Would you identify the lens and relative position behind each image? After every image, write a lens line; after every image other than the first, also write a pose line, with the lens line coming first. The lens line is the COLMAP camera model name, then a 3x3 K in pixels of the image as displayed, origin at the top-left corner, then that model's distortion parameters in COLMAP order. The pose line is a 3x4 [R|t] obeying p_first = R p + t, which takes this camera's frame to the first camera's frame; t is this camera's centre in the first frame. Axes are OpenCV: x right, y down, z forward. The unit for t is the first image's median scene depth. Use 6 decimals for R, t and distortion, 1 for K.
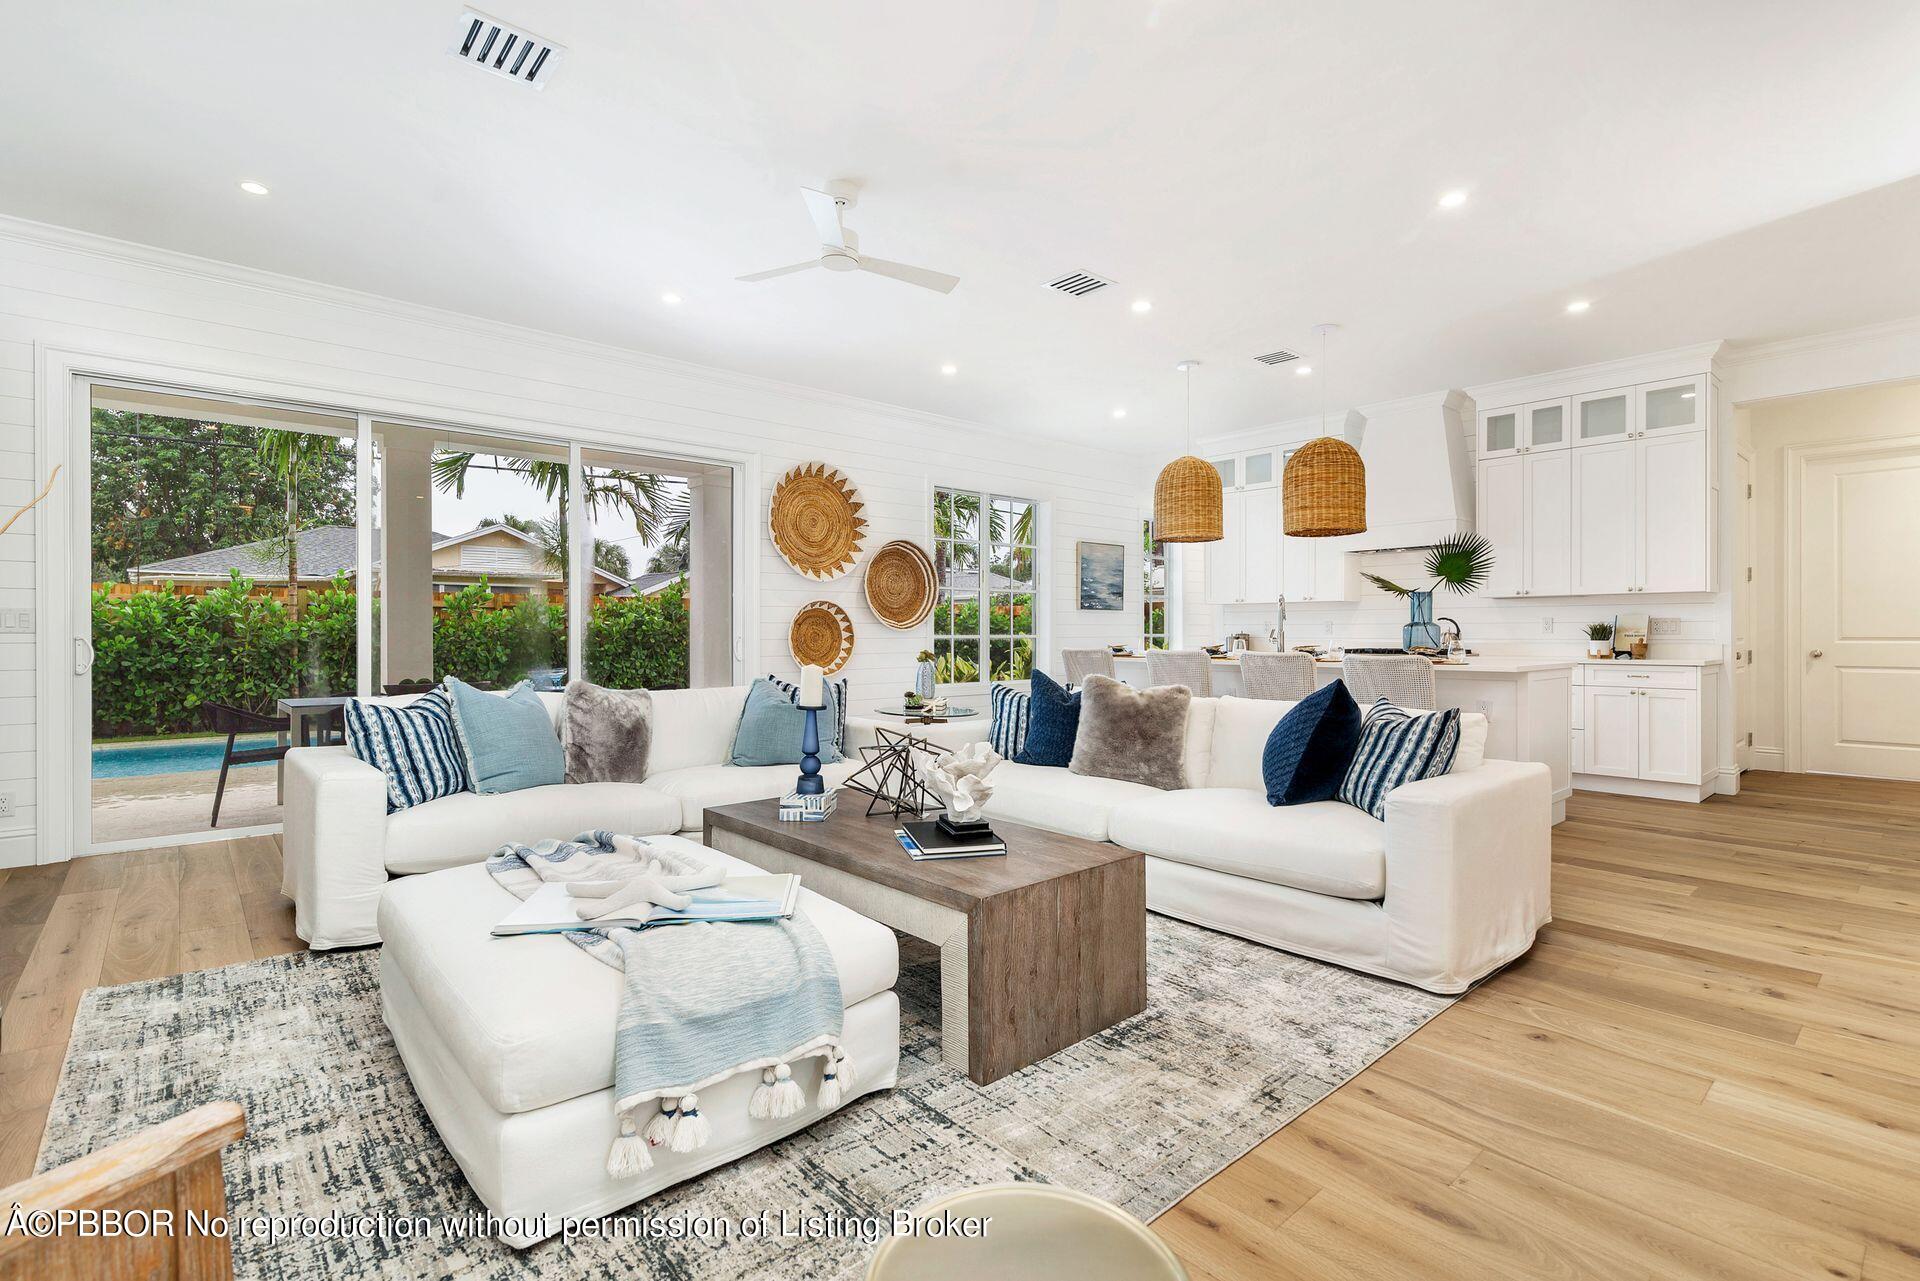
lens RADIAL K [[910.2, 0, 966.7], [0, 910.2, 632.7], [0, 0, 1]] dist [-0.004923, -0.000518]
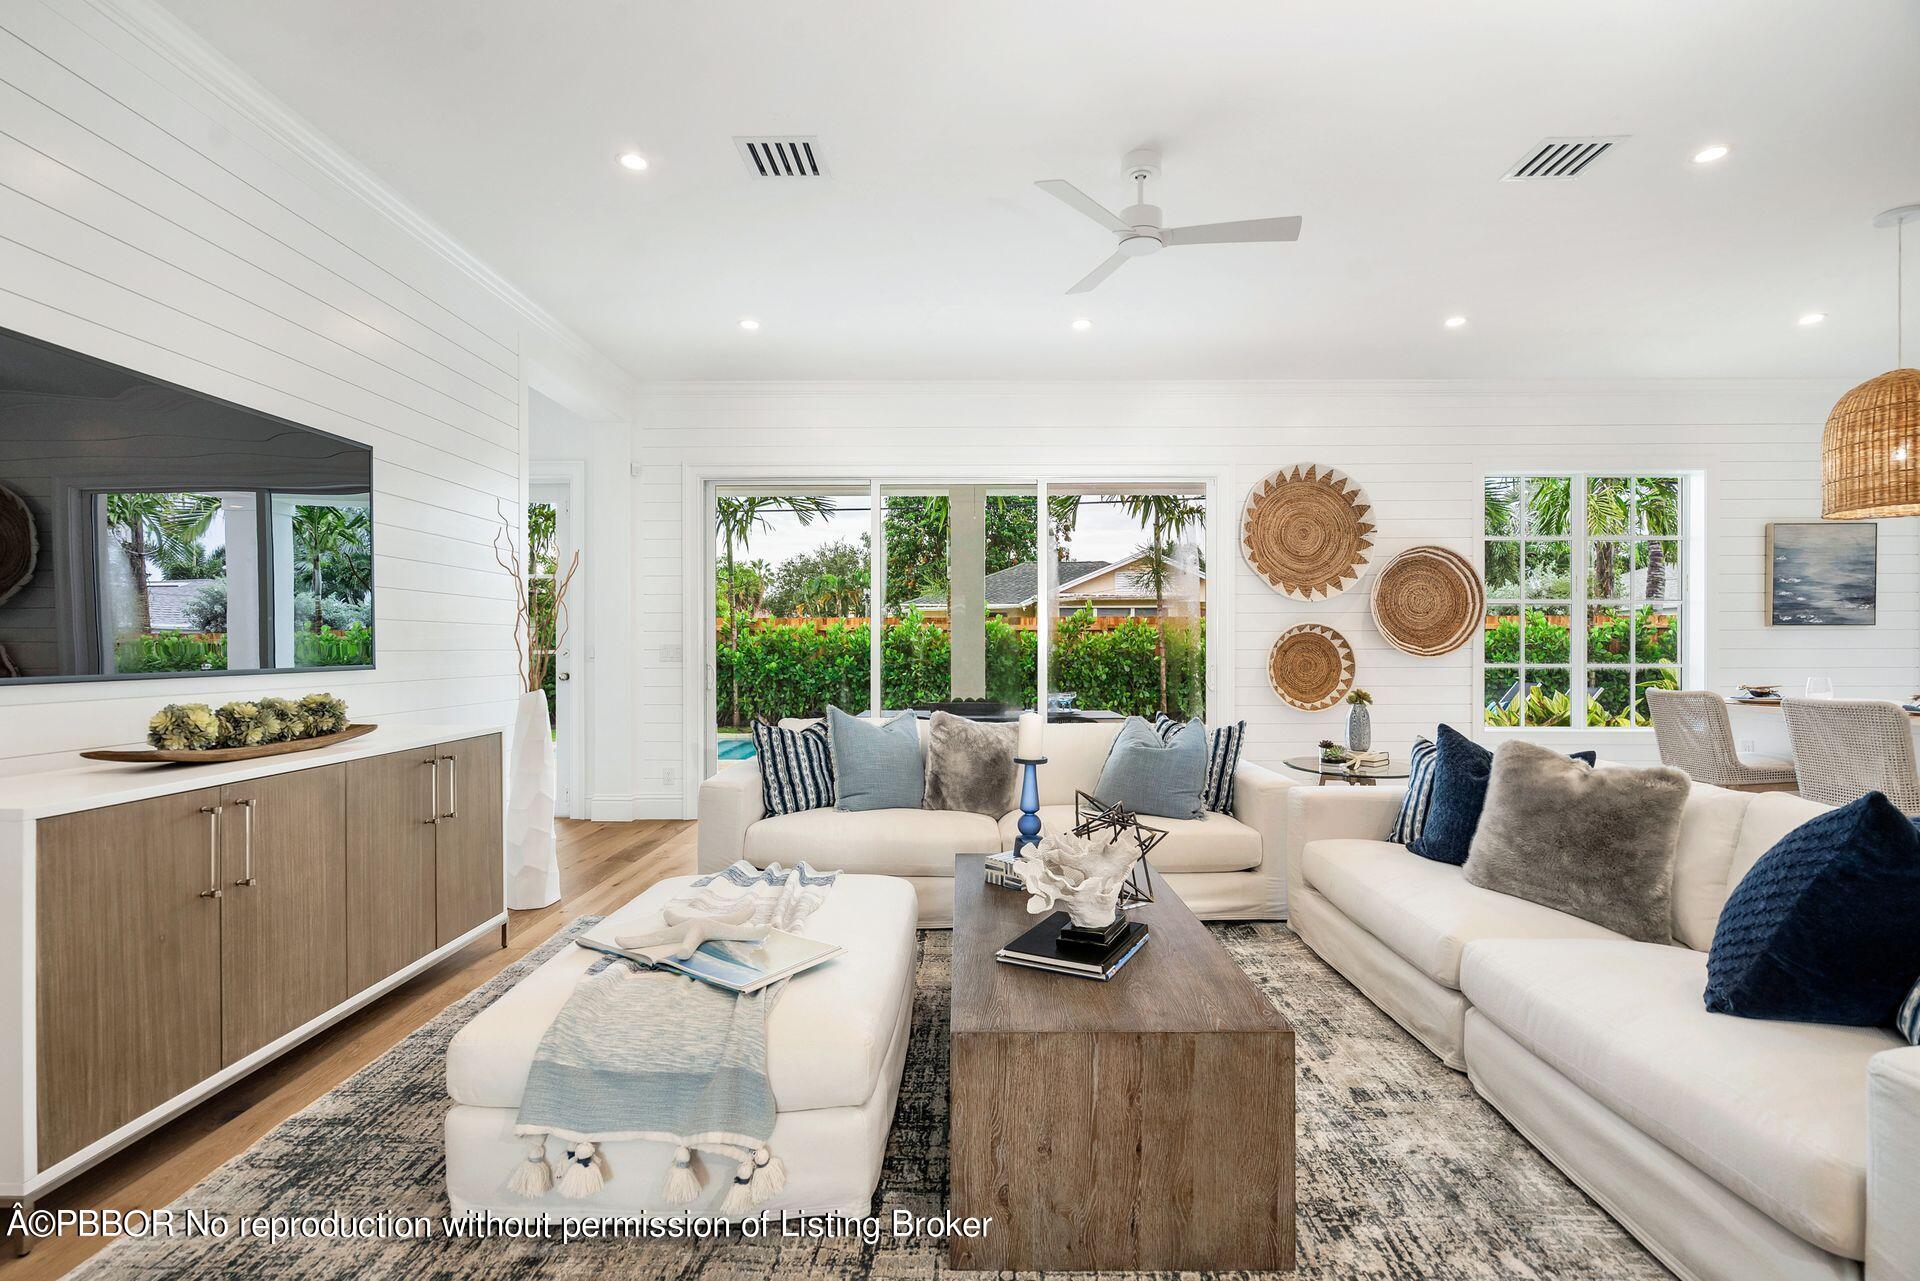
lens RADIAL K [[910.2, 0, 953.7], [0, 910.2, 646.8], [0, 0, 1]] dist [-0.004923, -0.000518]
pose [[0.727312, -0.000389, -0.686306, 0.205706], [0.001373, 0.999999, 0.000889, -0.016274], [0.686305, -0.001589, 0.727312, 0.155864]]
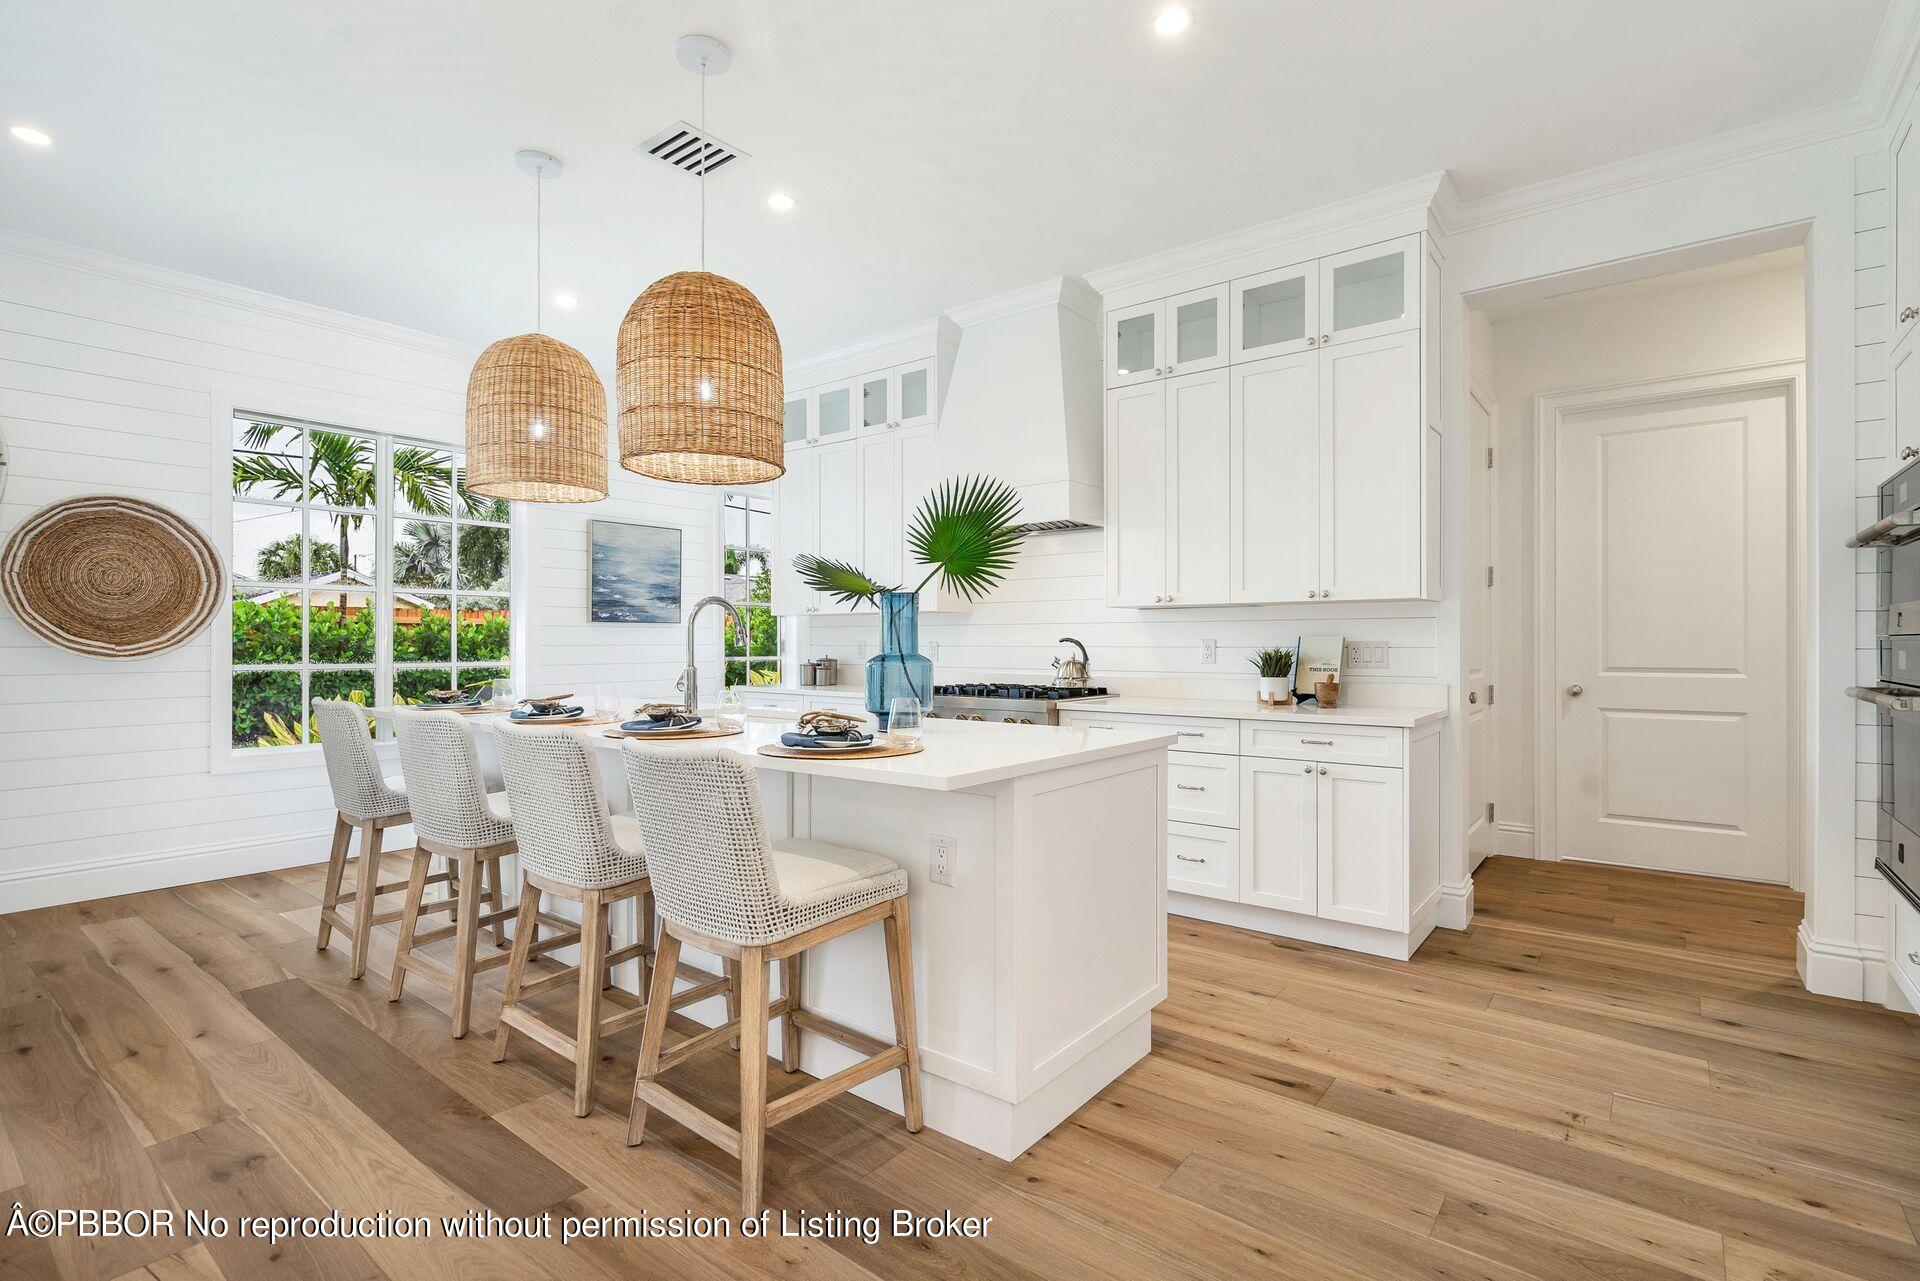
lens RADIAL K [[910.2, 0, 946.8], [0, 910.2, 640.7], [0, 0, 1]] dist [-0.004923, -0.000518]
pose [[0.986665, 0.001531, 0.162756, 0.387284], [-0.001191, 0.999997, -0.002186, -0.015350], [-0.162759, 0.001963, 0.986664, 0.434652]]
